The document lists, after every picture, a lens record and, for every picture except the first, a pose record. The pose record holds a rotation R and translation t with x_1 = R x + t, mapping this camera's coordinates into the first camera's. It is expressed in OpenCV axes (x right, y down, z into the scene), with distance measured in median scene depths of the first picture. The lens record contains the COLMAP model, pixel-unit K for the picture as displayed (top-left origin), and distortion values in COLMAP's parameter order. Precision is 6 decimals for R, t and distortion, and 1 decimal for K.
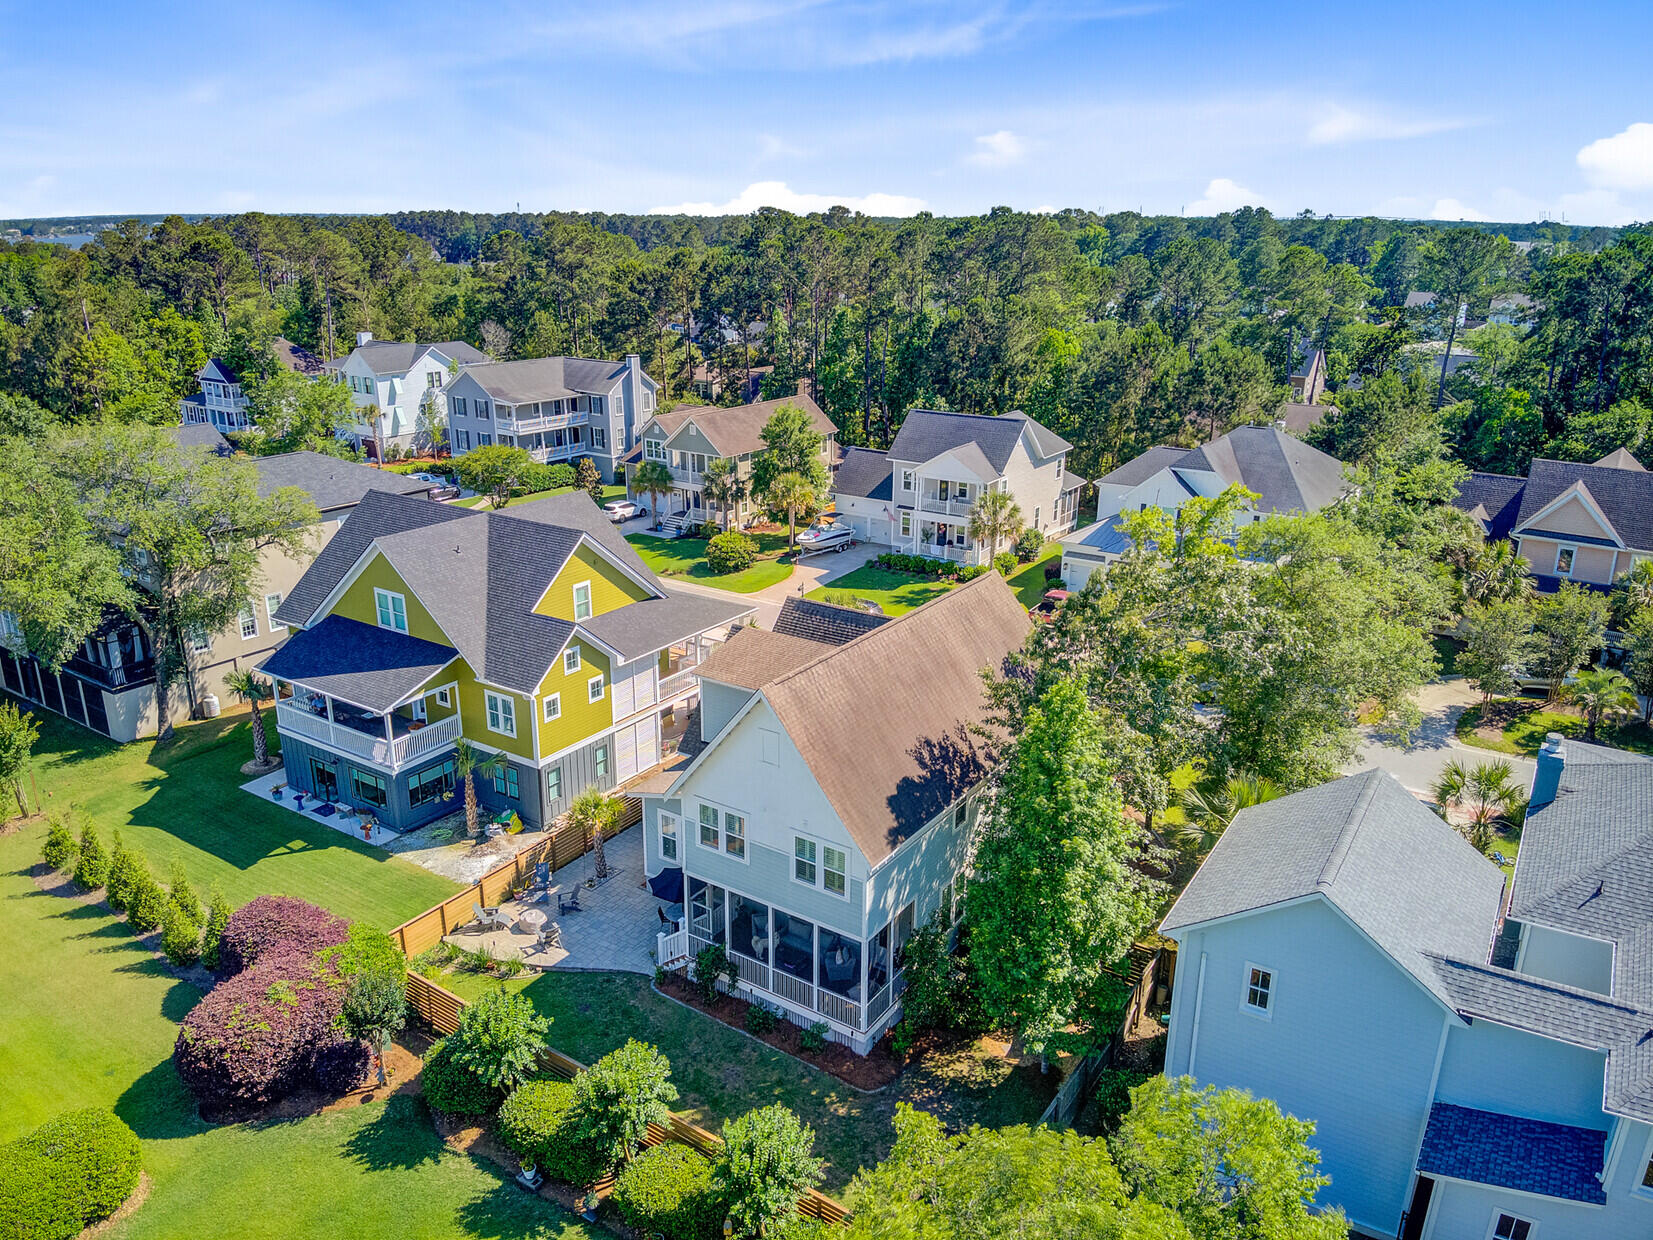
lens RADIAL K [[1200.7, 0, 826.5], [0, 1200.7, 620.0], [0, 0, 1]] dist [0.116006, -0.256023]
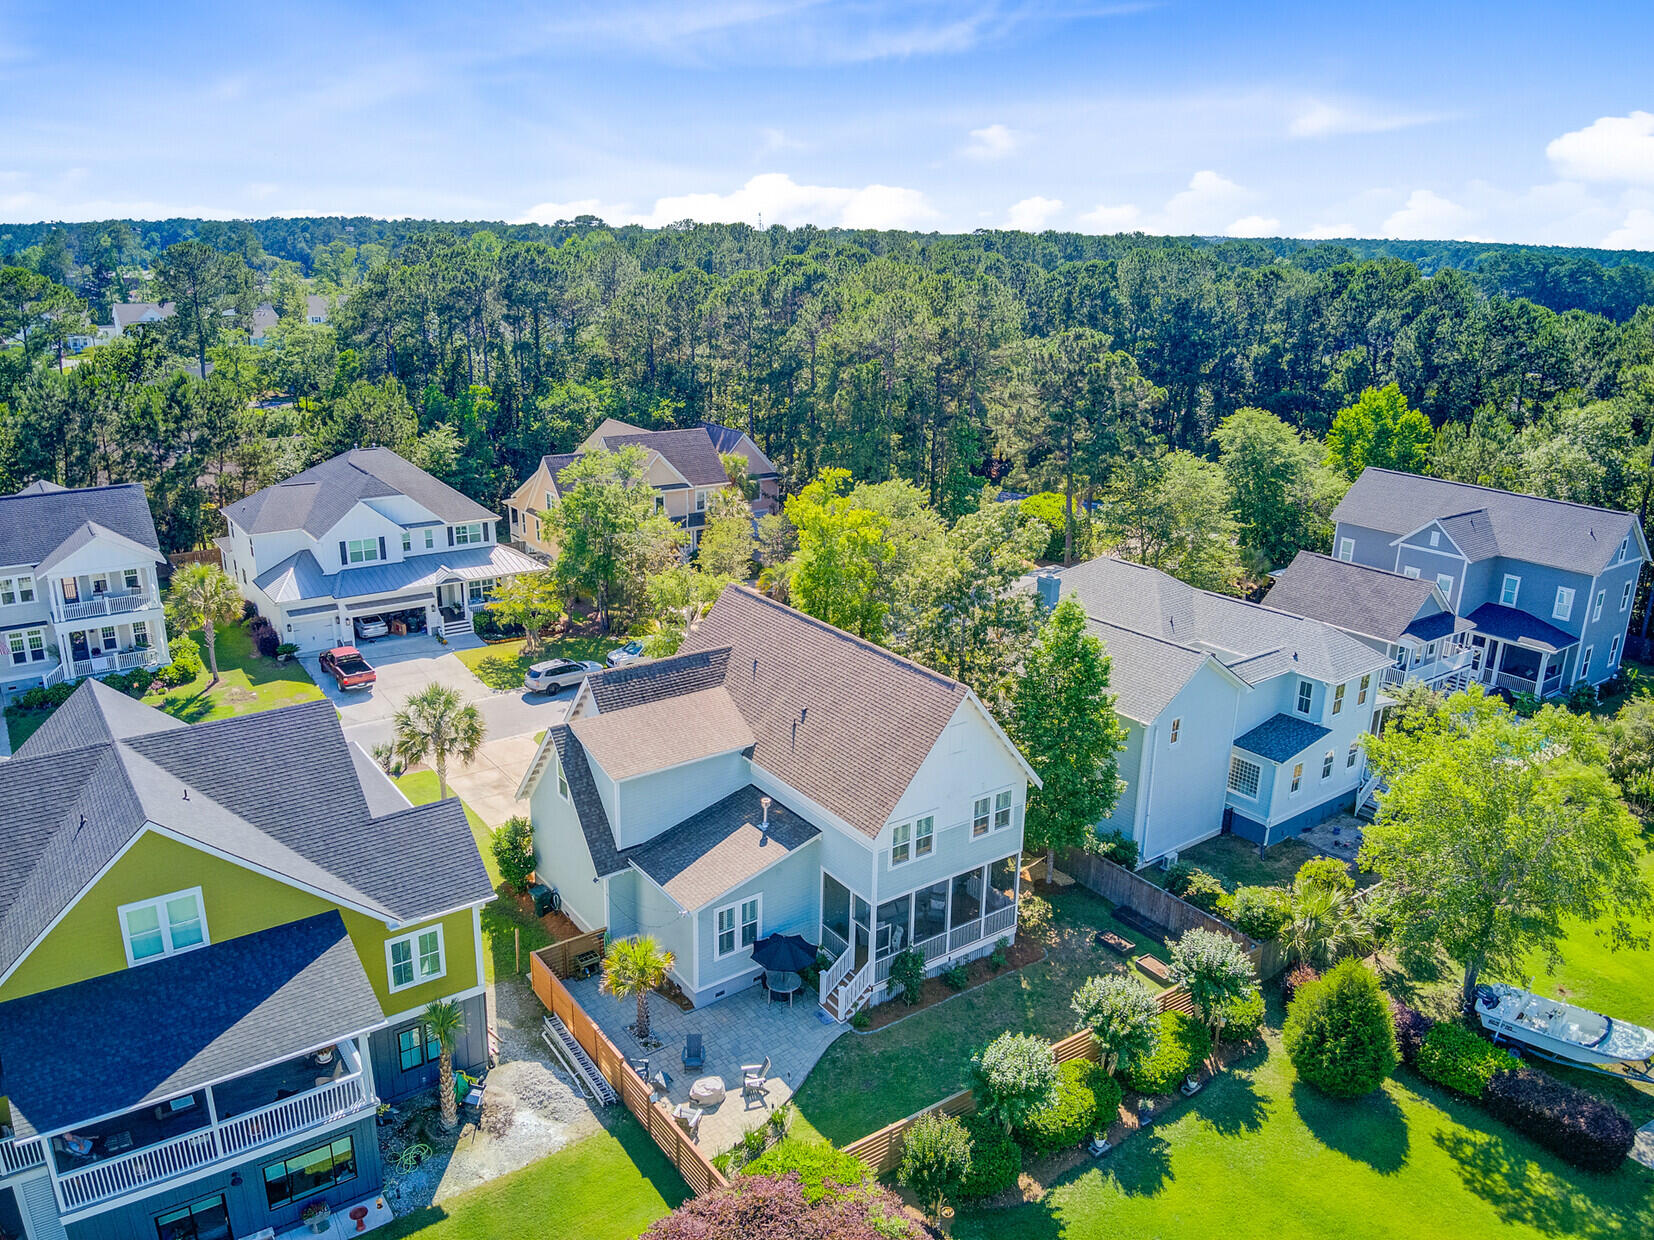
lens RADIAL K [[1199.1, 0, 822.5], [0, 1199.1, 619.4], [0, 0, 1]] dist [0.136378, -0.255593]
pose [[0.341653, -0.283135, 0.896163, -0.770195], [0.277732, 0.941371, 0.191535, -0.182789], [-0.897852, 0.183455, 0.400257, 0.443011]]
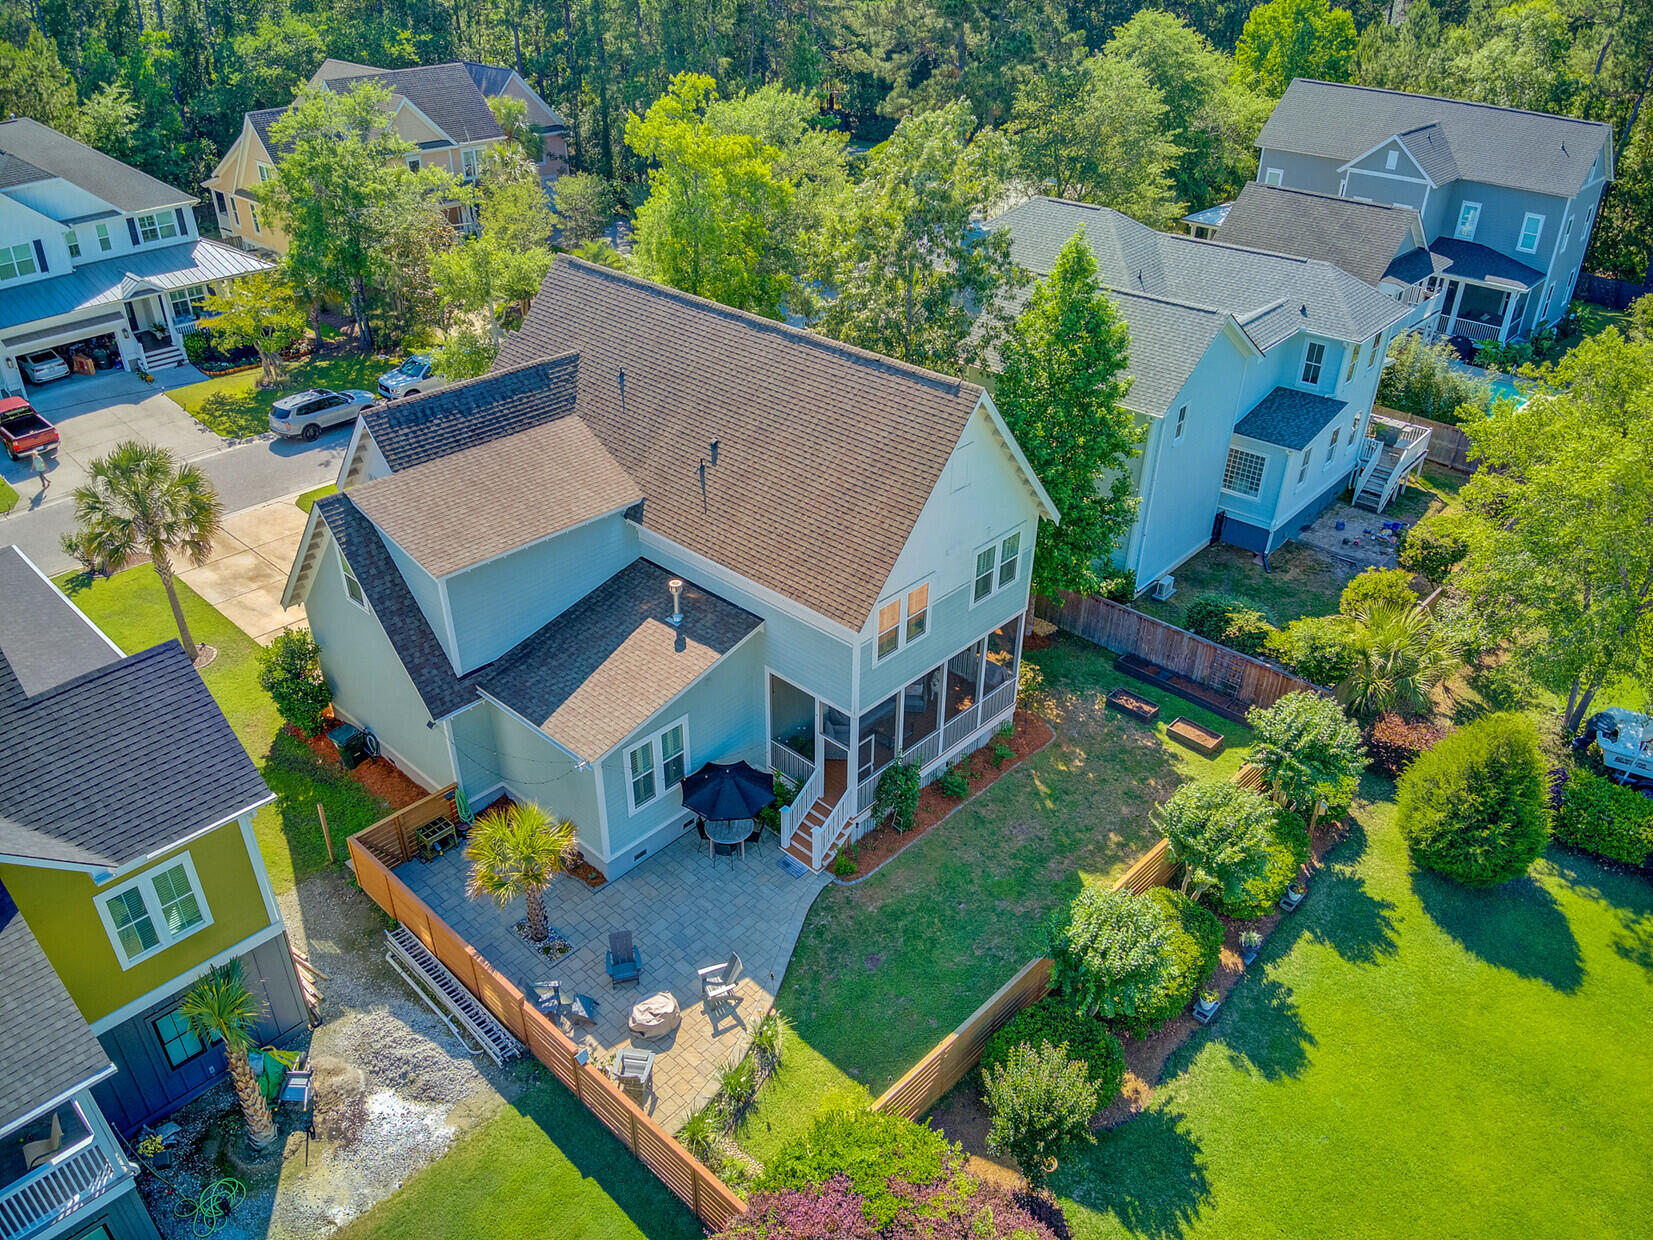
lens RADIAL K [[1198.4, 0, 822.0], [0, 1198.4, 619.4], [0, 0, 1]] dist [0.136378, -0.255593]
pose [[0.158468, -0.518705, 0.840139, -0.537852], [0.303135, 0.835355, 0.458574, -0.137686], [-0.939679, 0.182006, 0.289615, 0.614192]]
